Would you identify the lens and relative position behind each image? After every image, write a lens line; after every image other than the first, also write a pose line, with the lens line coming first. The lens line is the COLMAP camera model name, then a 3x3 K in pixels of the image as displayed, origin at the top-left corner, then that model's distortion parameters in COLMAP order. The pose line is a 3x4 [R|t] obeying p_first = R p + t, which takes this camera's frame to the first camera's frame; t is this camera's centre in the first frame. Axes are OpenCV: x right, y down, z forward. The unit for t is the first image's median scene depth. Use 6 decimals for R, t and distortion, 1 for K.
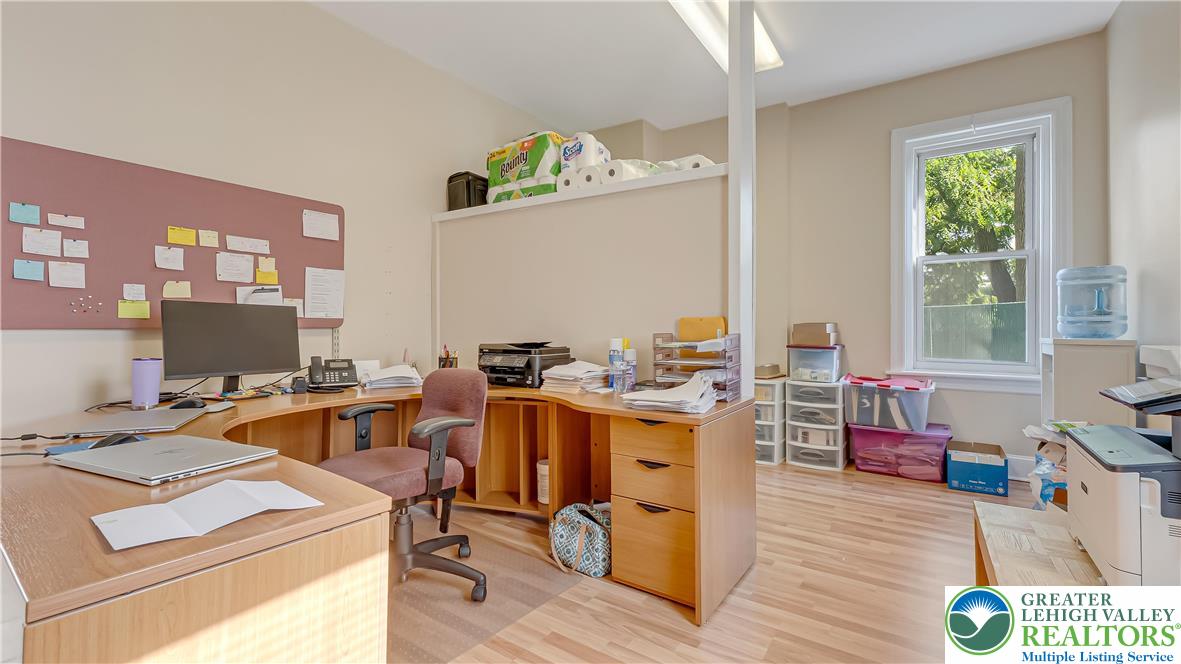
lens RADIAL K [[508.4, 0, 588.6], [0, 508.4, 322.7], [0, 0, 1]] dist [0.000061, 0.000107]
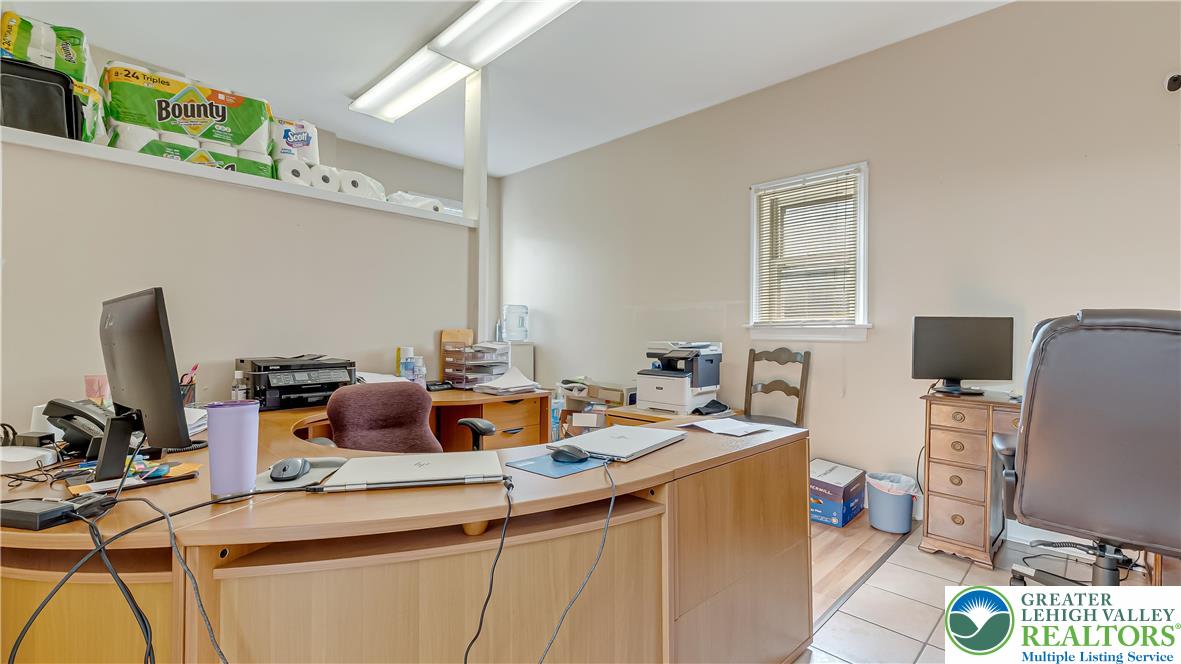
lens RADIAL K [[508.4, 0, 590.9], [0, 508.4, 335.7], [0, 0, 1]] dist [0.000061, 0.000107]
pose [[0.170879, -0.005604, 0.985276, -0.792324], [-0.009234, 0.999931, 0.007289, -0.005137], [-0.985249, -0.010344, 0.170816, 0.330259]]
